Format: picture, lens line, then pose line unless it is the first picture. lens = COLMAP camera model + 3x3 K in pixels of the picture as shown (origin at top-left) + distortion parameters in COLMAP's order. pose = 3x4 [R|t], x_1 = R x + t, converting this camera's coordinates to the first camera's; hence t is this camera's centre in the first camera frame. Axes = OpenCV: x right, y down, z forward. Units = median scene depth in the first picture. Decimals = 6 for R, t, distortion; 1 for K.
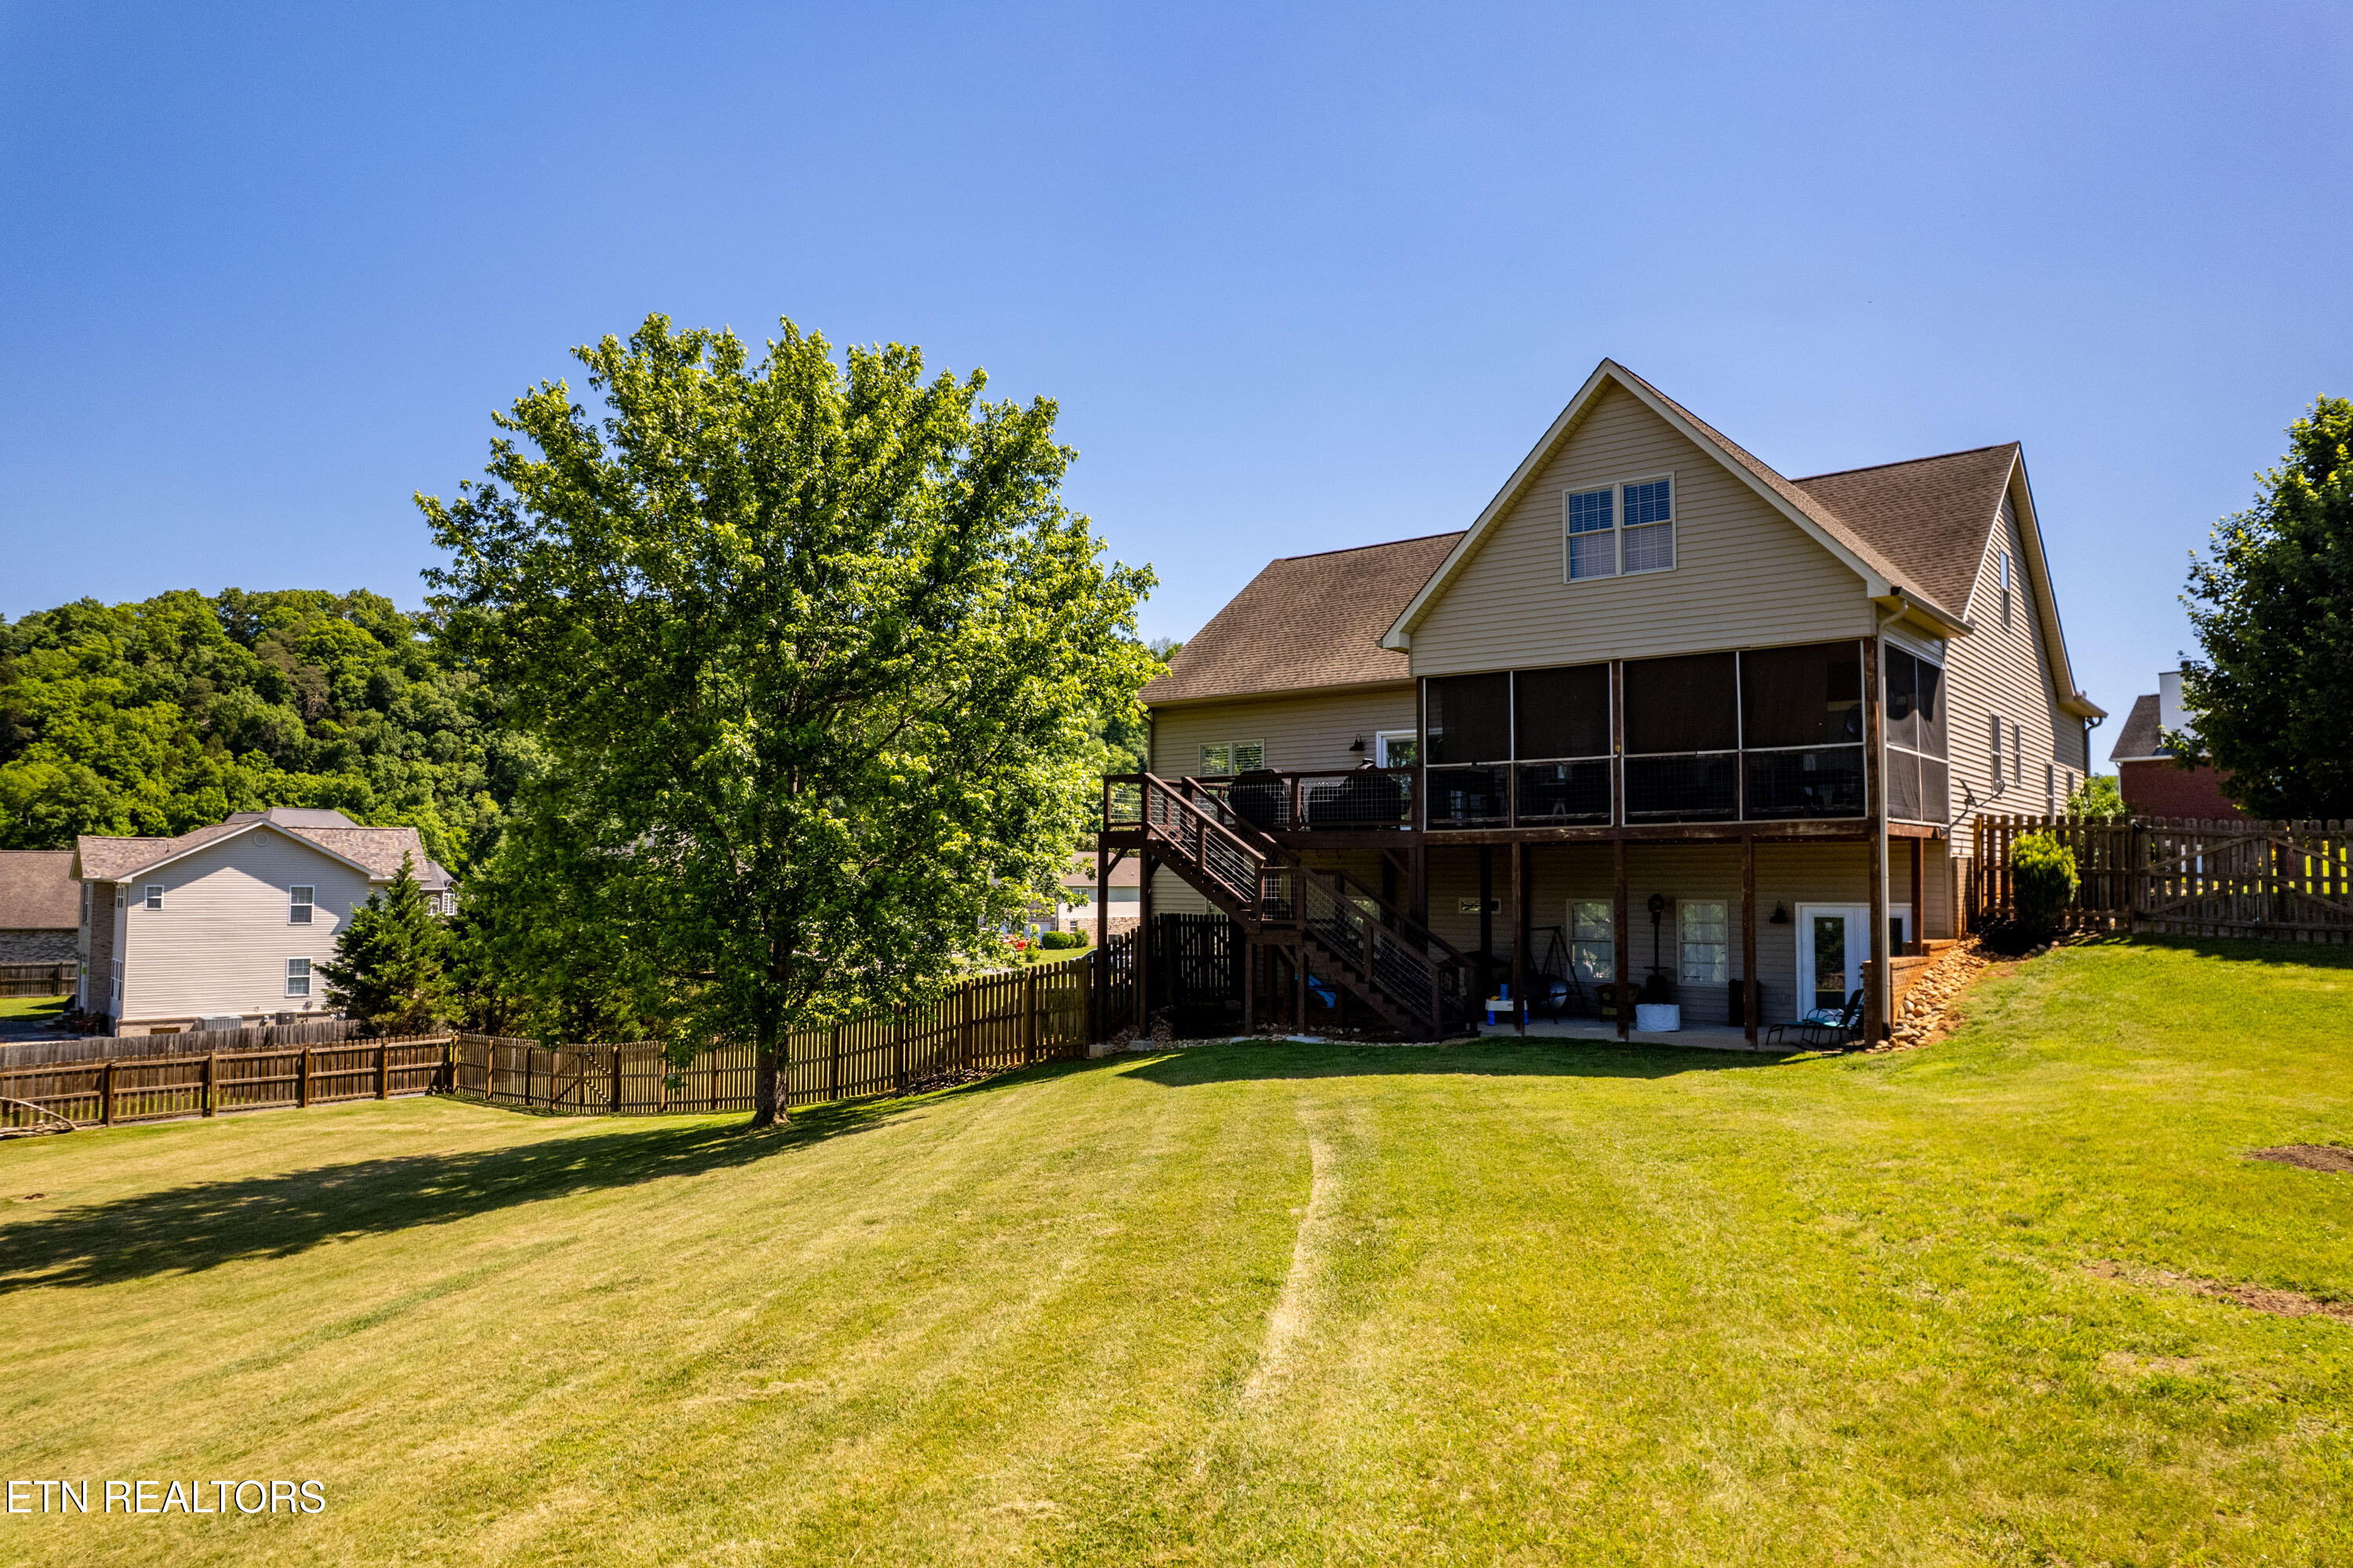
lens RADIAL K [[1510.6, 0, 1191.3], [0, 1510.6, 790.2], [0, 0, 1]] dist [-0.070709, 0.059111]
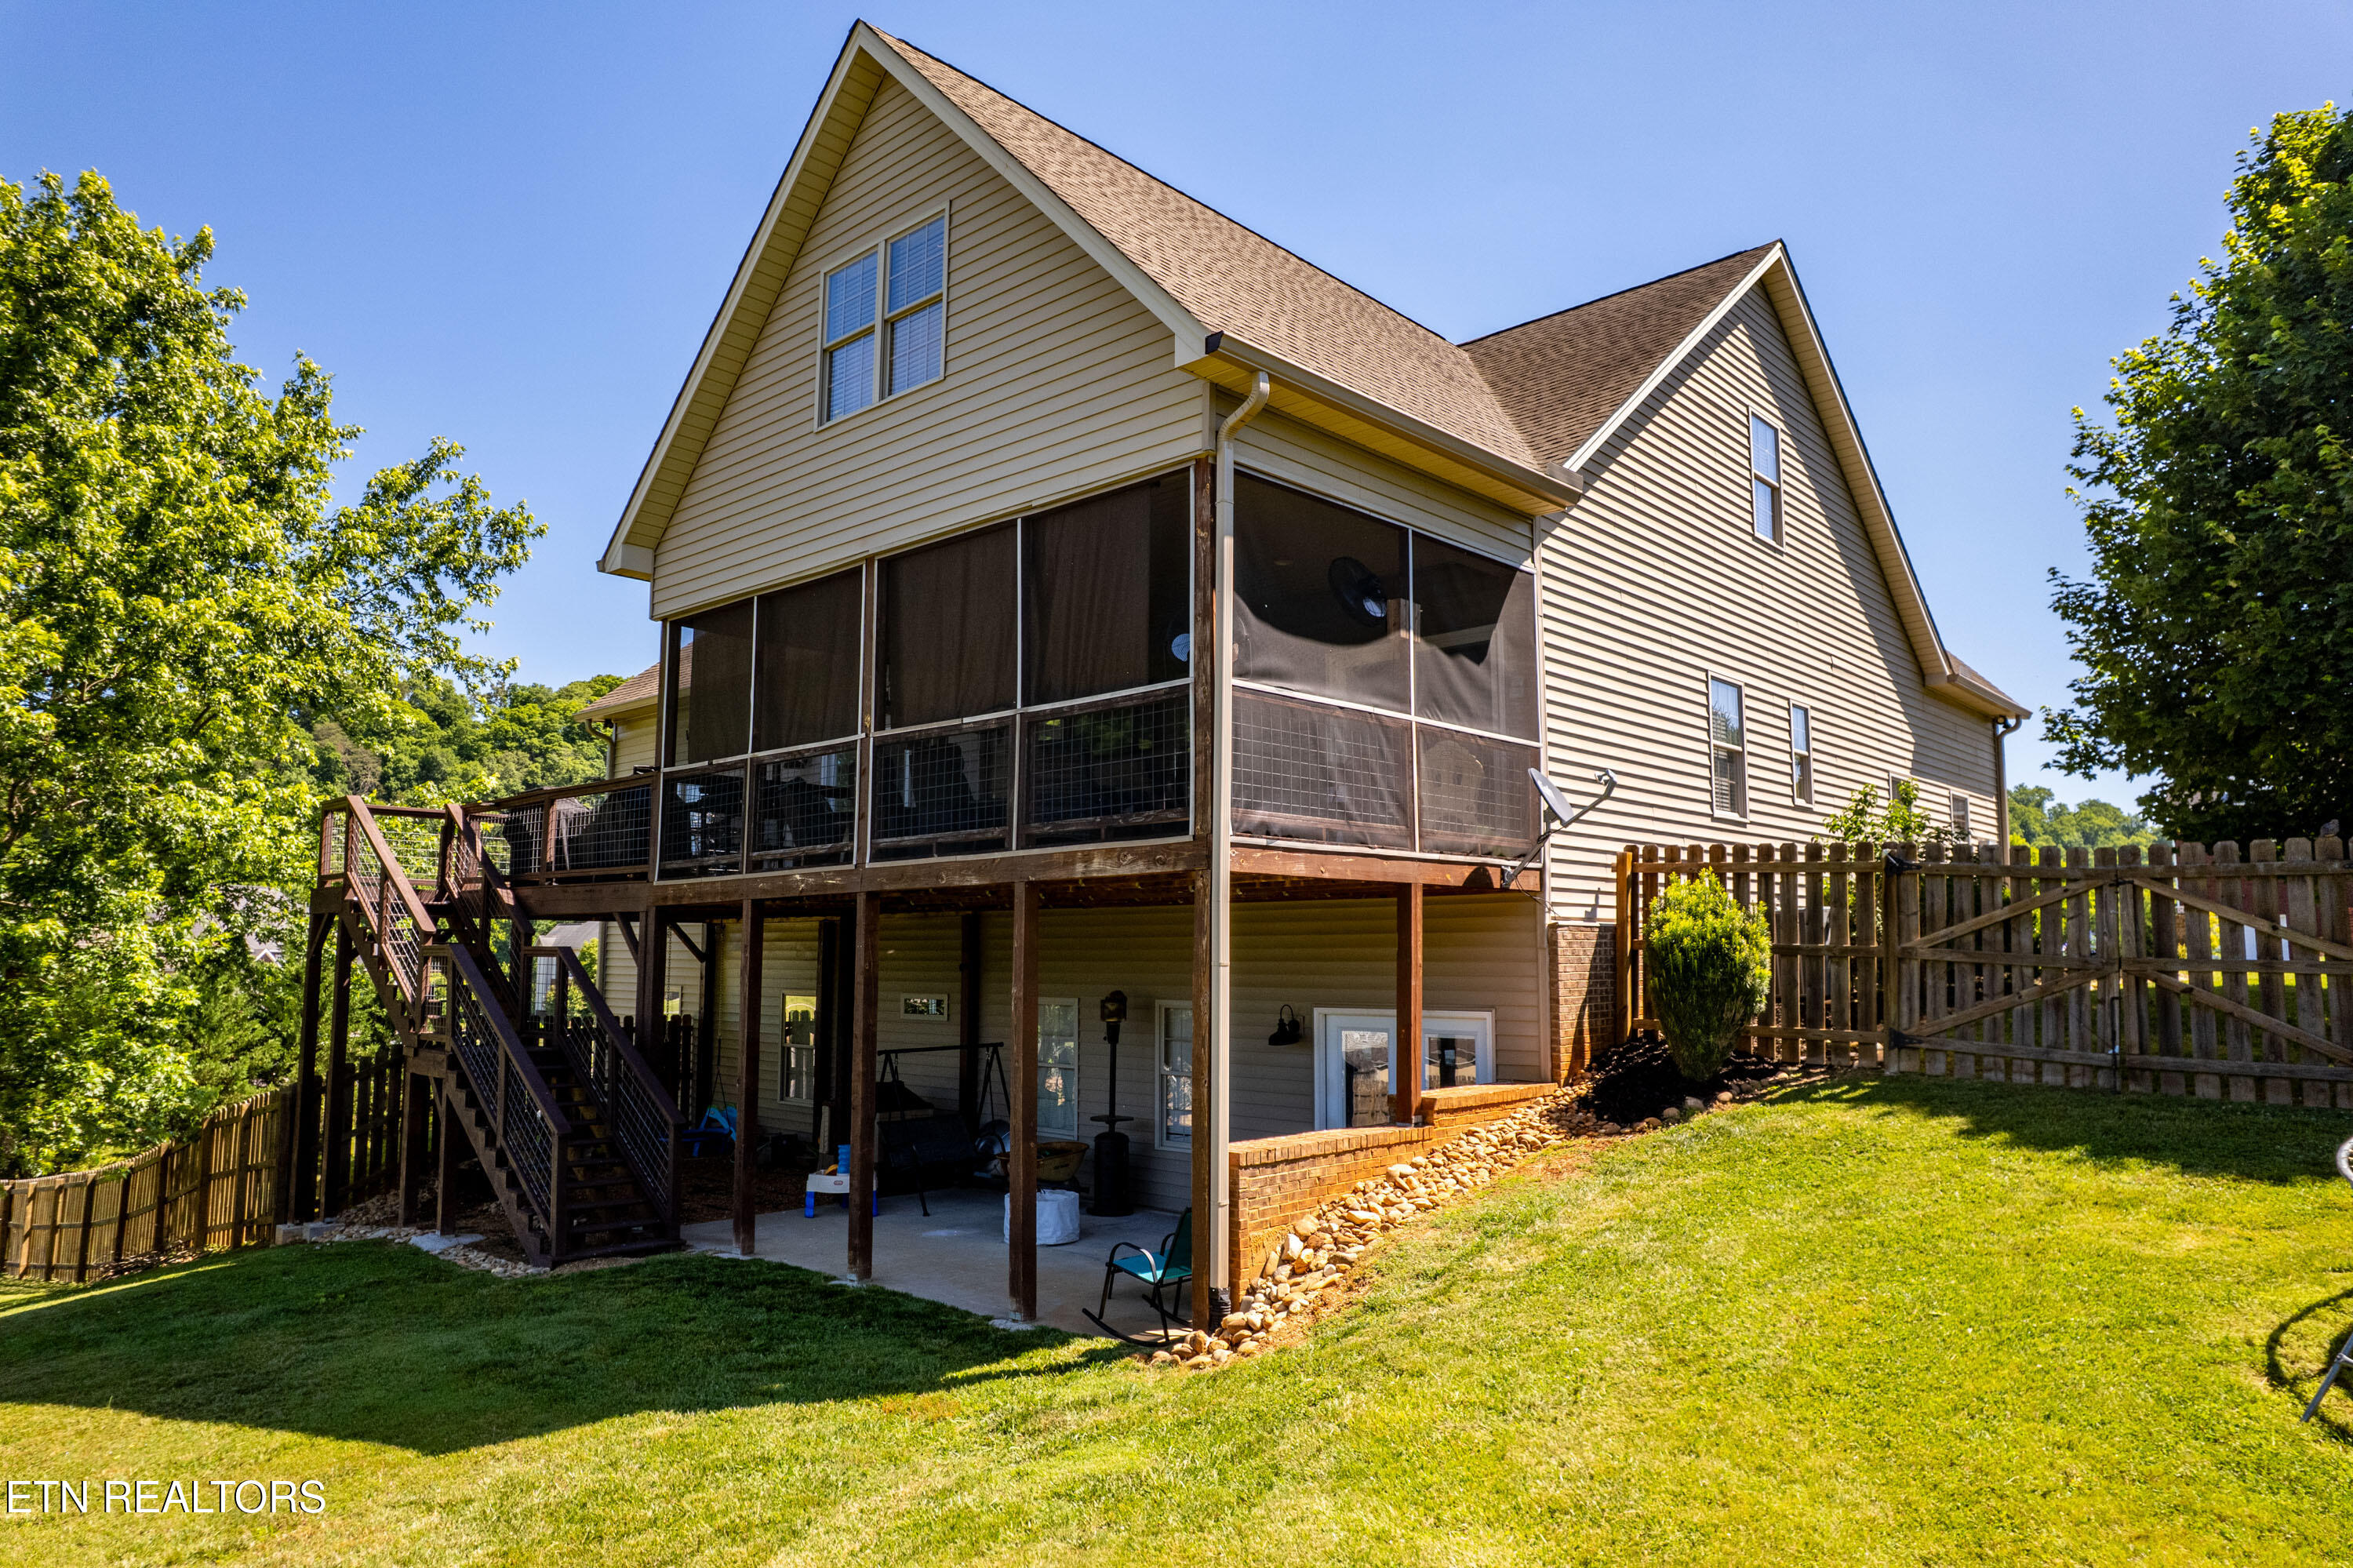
lens RADIAL K [[1510.6, 0, 1193.7], [0, 1510.6, 790.6], [0, 0, 1]] dist [-0.070709, 0.059111]
pose [[0.997950, -0.008456, -0.063436, 0.424039], [0.005124, 0.998607, -0.052510, 0.025093], [0.063792, 0.052078, 0.996603, 0.464701]]
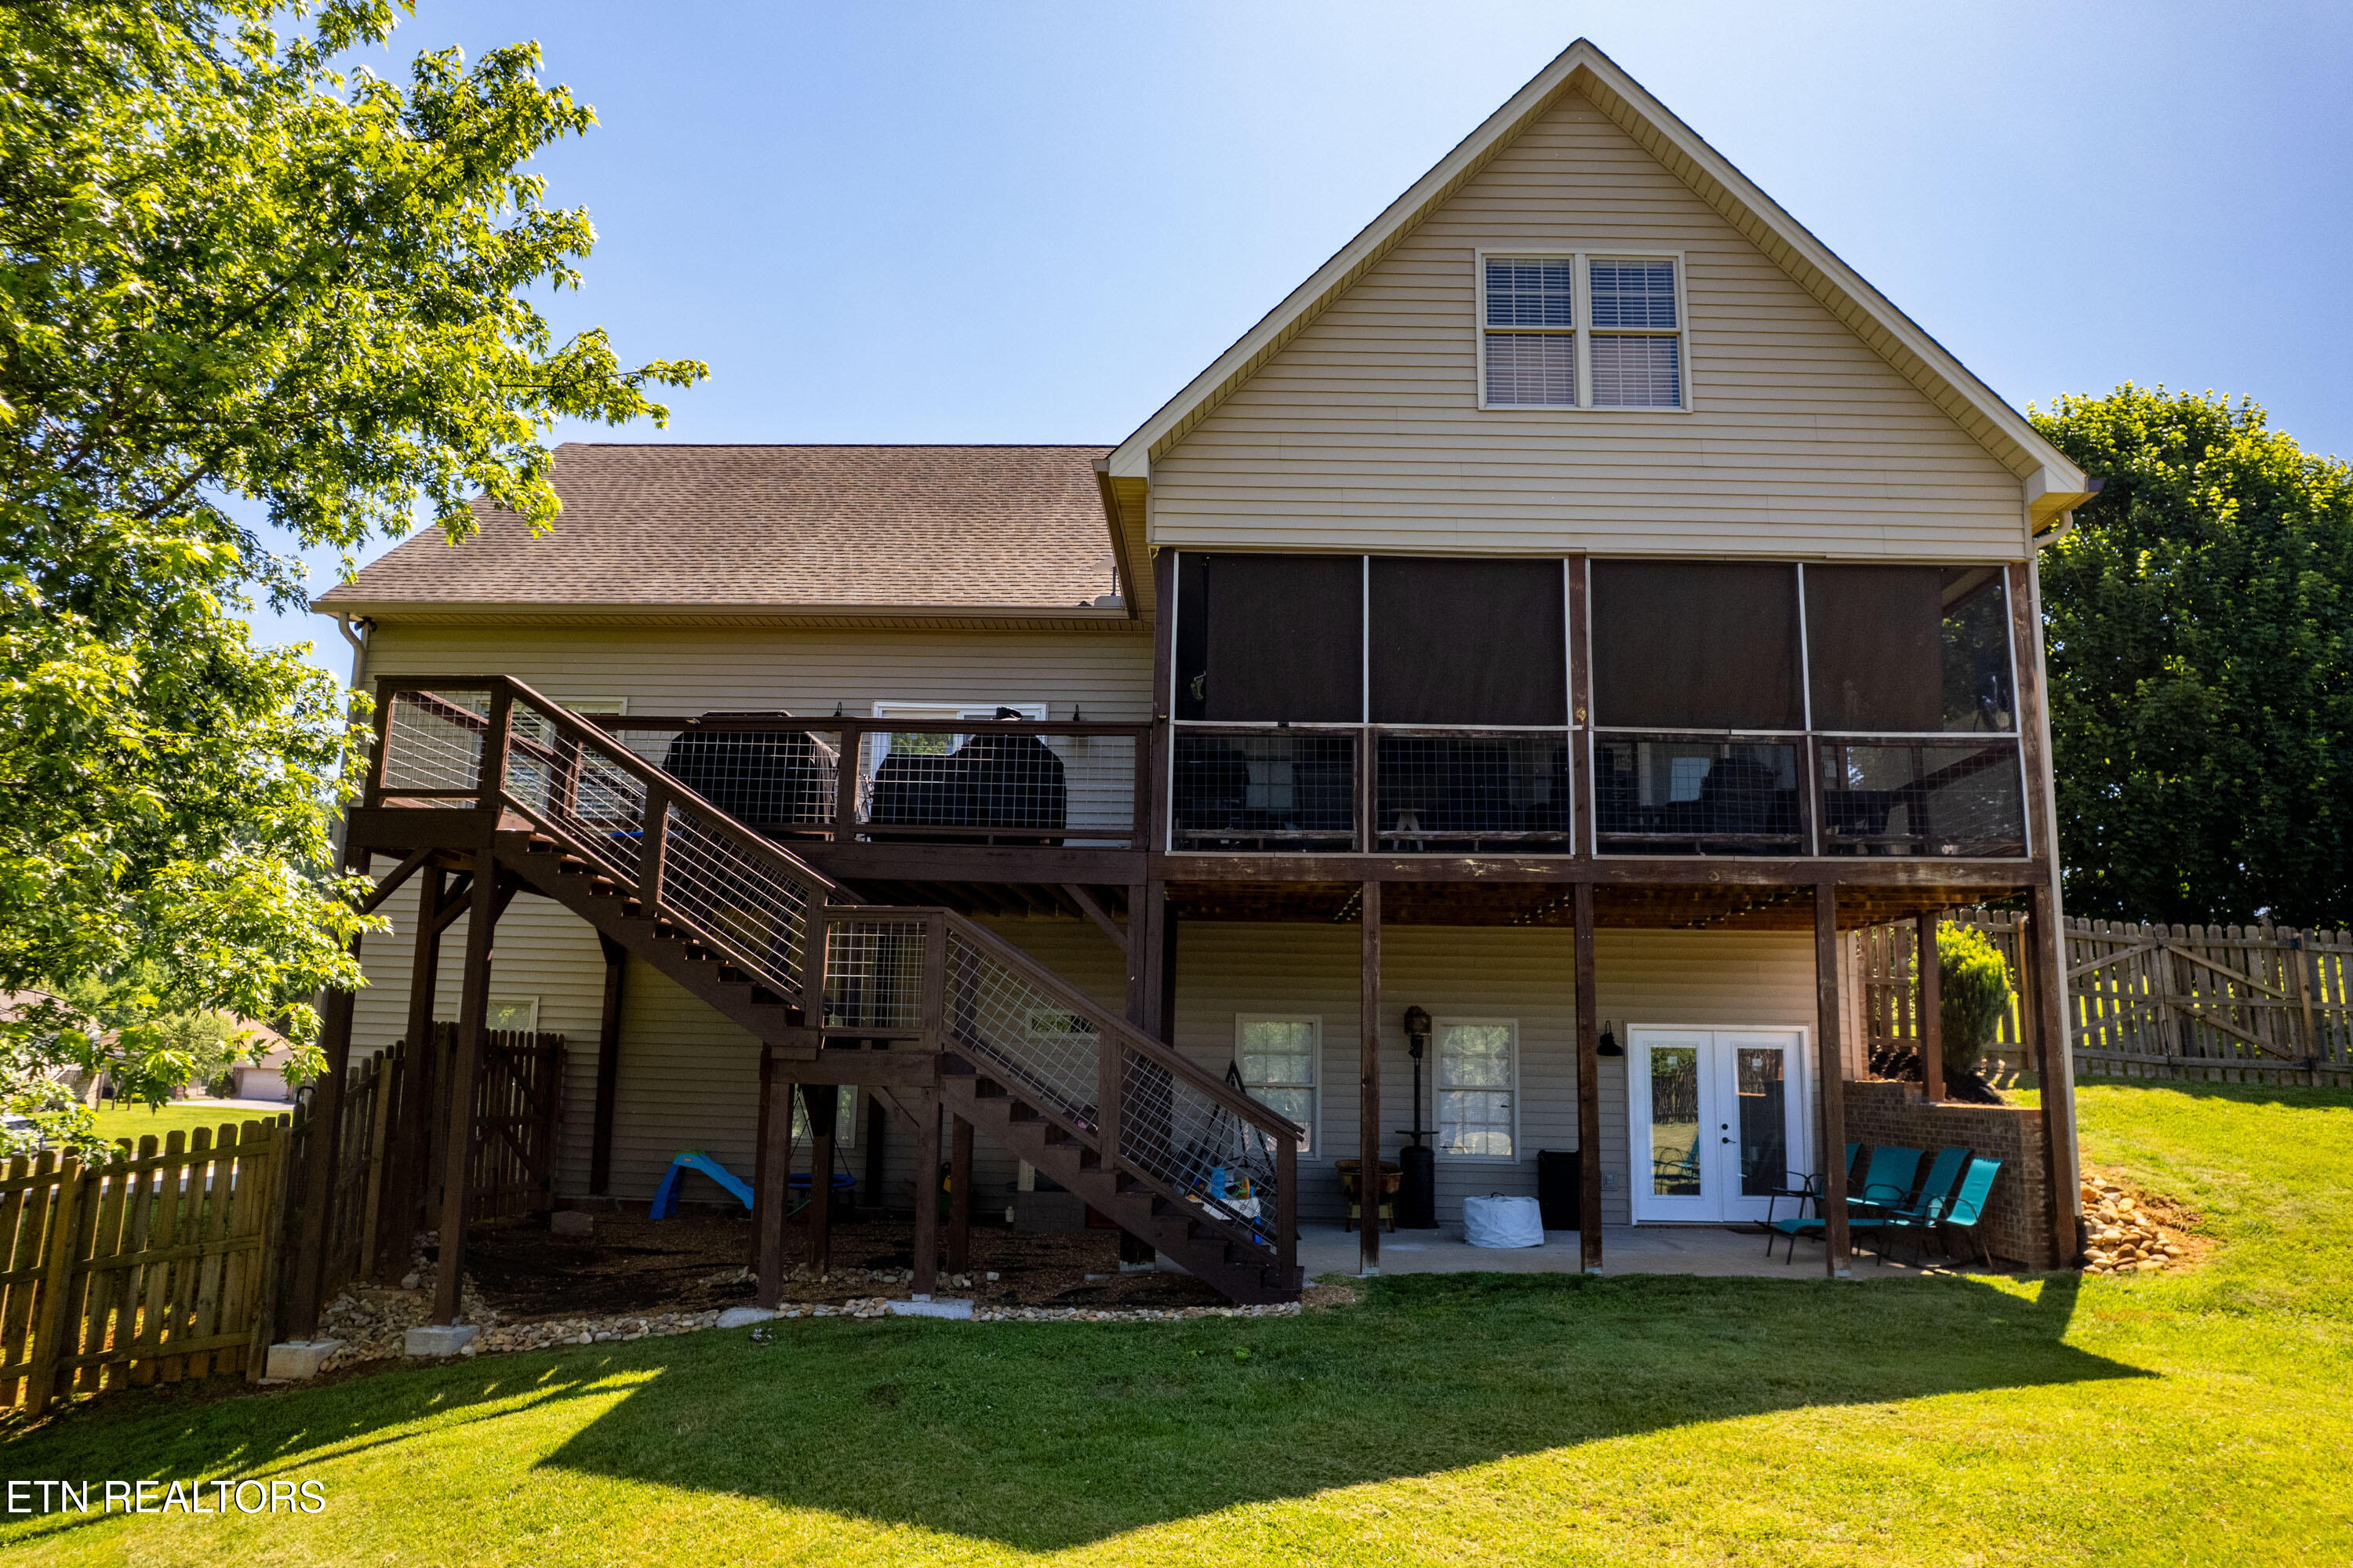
lens RADIAL K [[1510.6, 0, 1170.2], [0, 1510.6, 796.0], [0, 0, 1]] dist [-0.070709, 0.059111]
pose [[0.801281, 0.119510, 0.586231, -0.142285], [-0.055473, 0.990466, -0.126096, 0.075393], [-0.595711, 0.068518, 0.800271, 0.645059]]
